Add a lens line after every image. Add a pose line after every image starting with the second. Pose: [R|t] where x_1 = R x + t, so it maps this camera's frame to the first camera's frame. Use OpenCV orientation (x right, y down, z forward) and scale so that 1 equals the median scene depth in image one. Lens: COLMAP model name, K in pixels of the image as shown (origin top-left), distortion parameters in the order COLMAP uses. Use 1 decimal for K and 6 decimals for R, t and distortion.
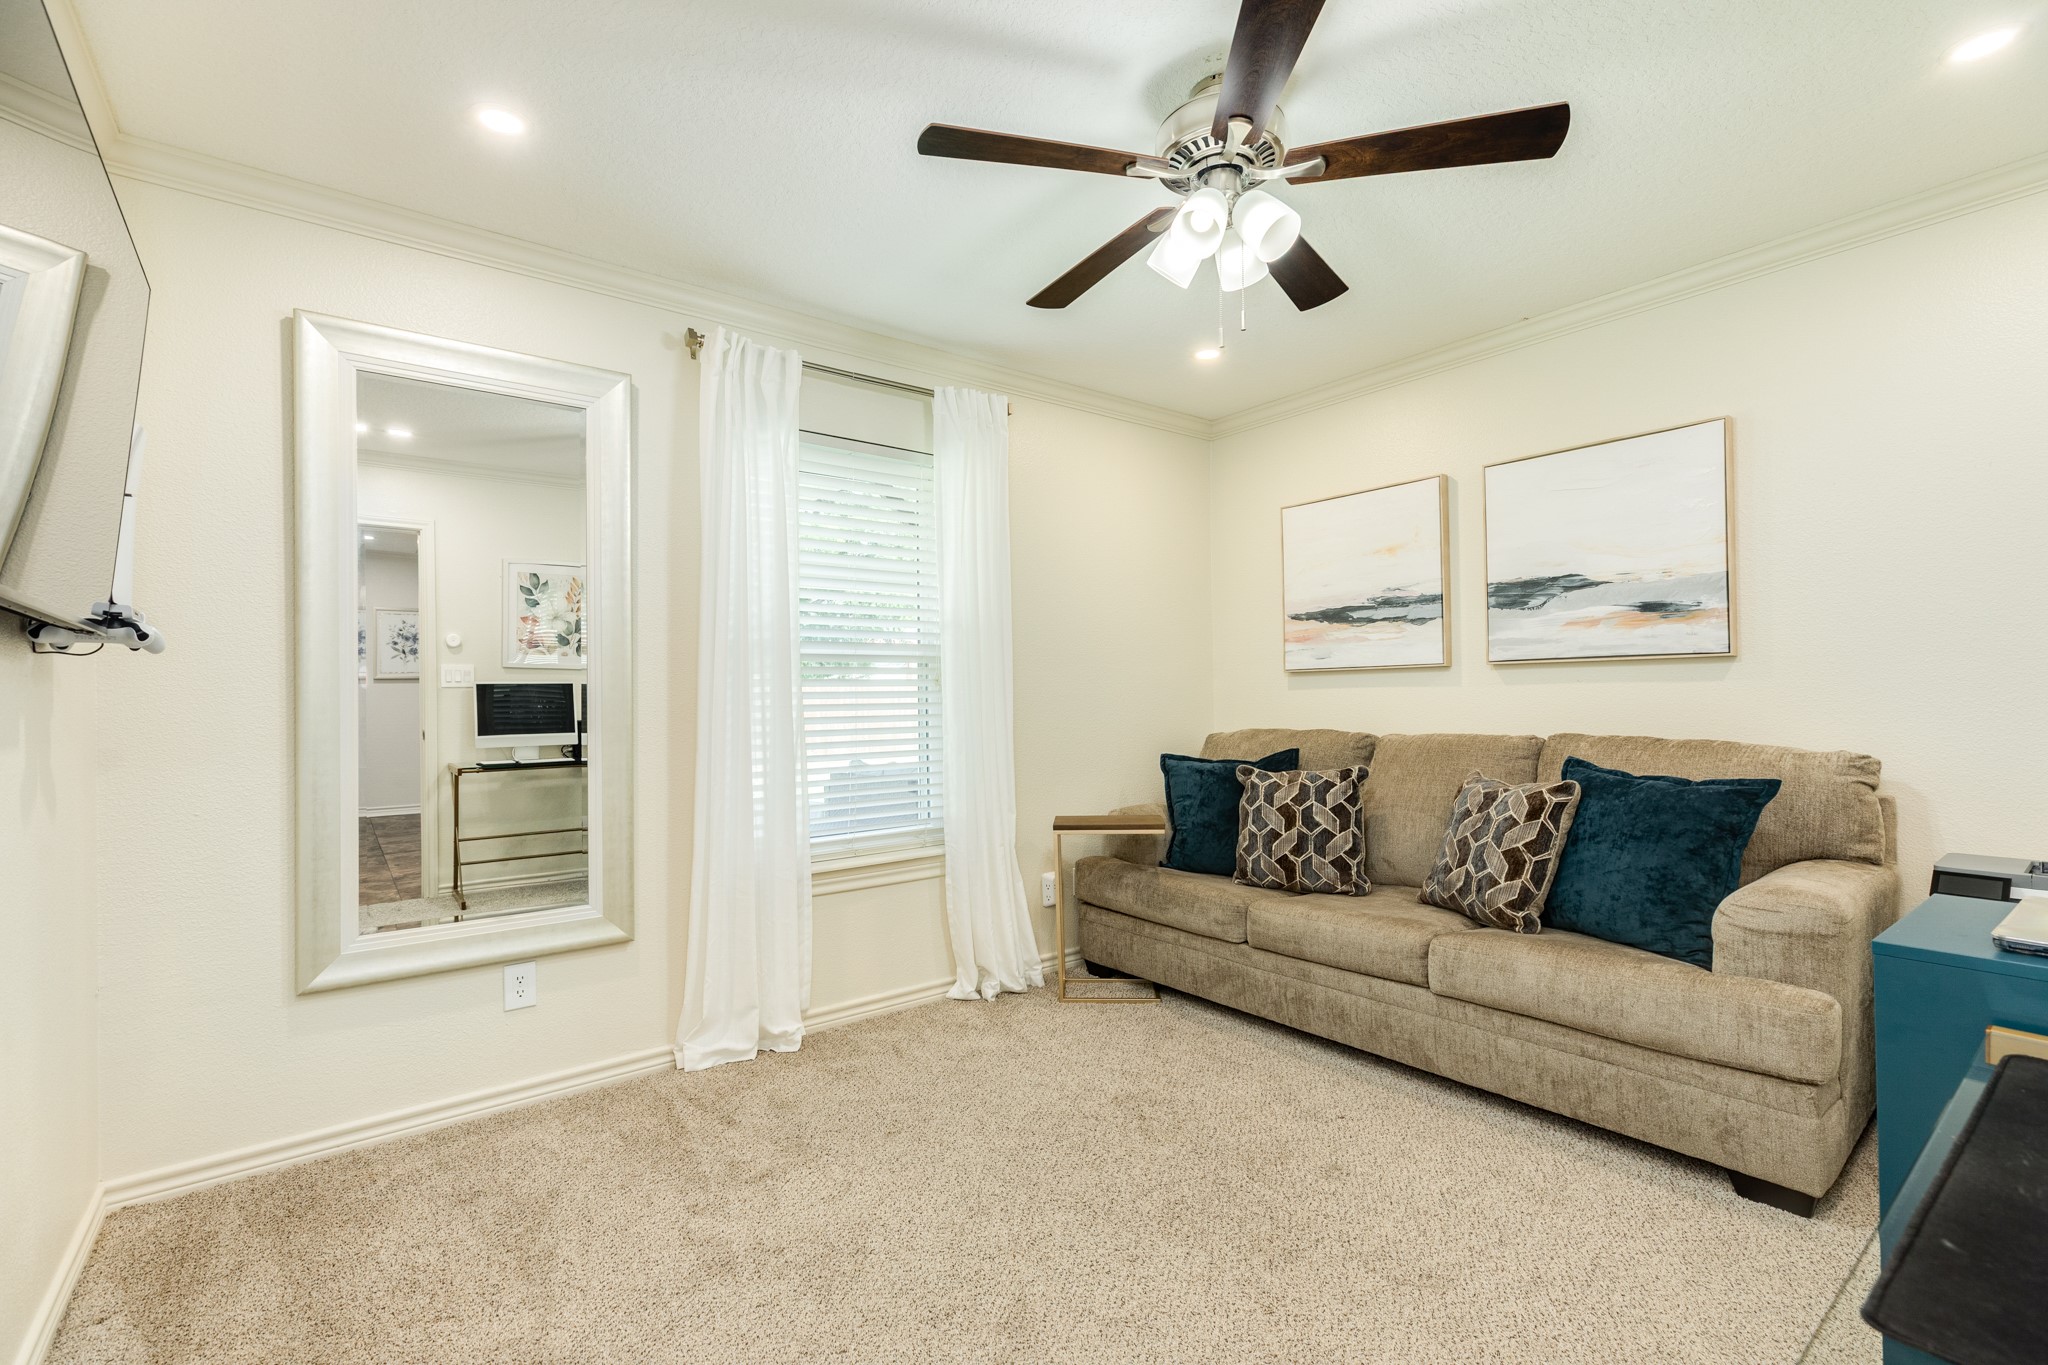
lens RADIAL K [[915.9, 0, 1025.0], [0, 915.9, 690.4], [0, 0, 1]] dist [0.003323, 0.000117]
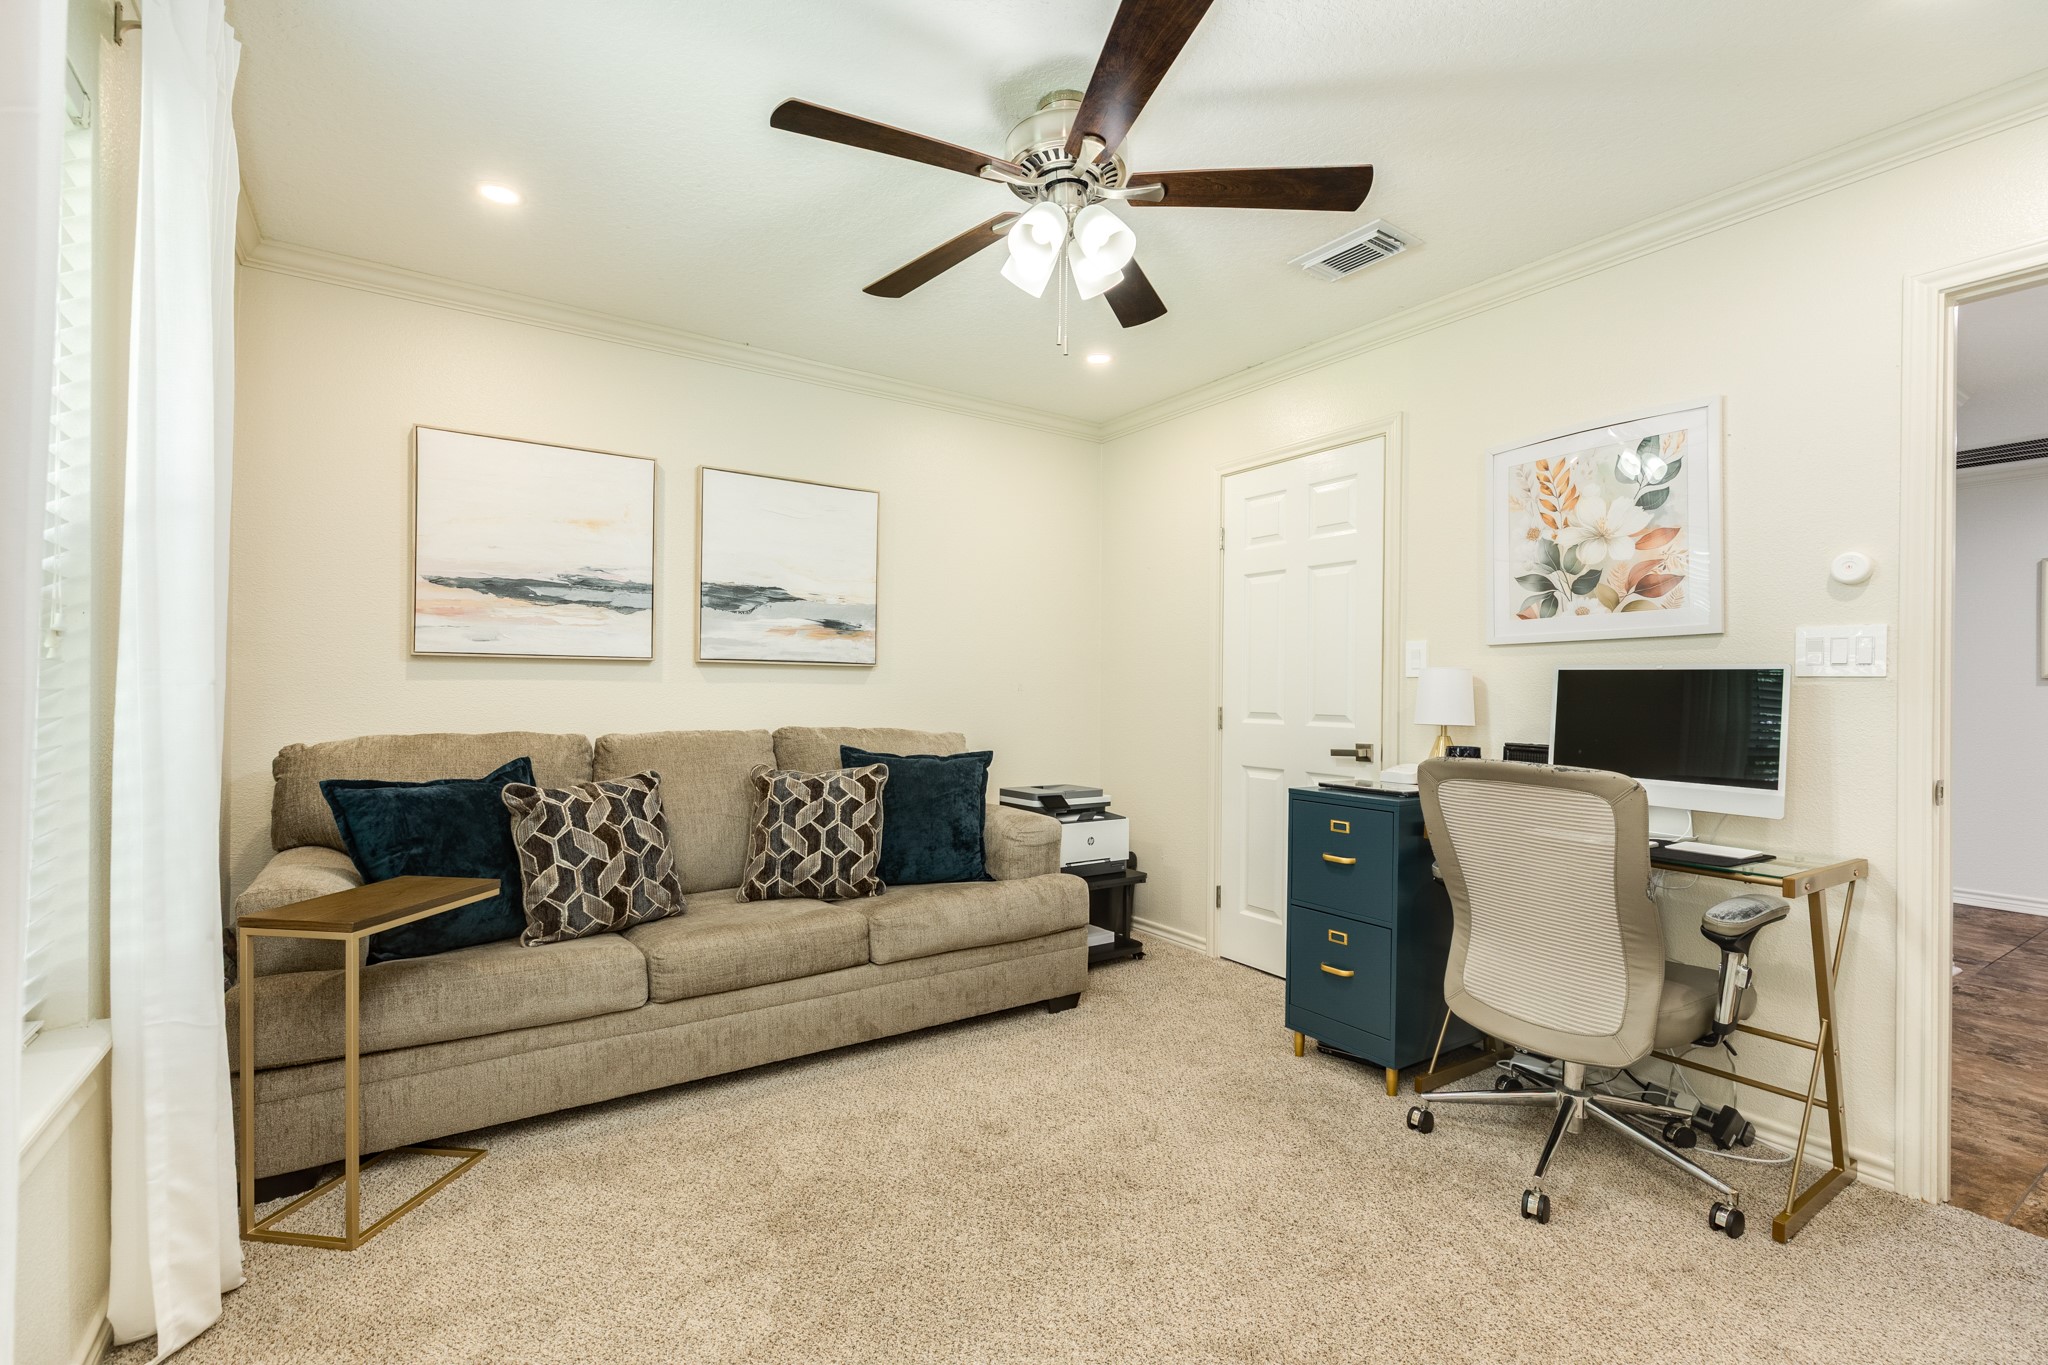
lens RADIAL K [[915.9, 0, 1025.0], [0, 915.9, 690.4], [0, 0, 1]] dist [0.003323, 0.000117]
pose [[0.065207, 0.018434, 0.997701, -0.497976], [-0.015816, 0.999723, -0.017438, 0.015770], [-0.997746, -0.014642, 0.065481, 0.594983]]
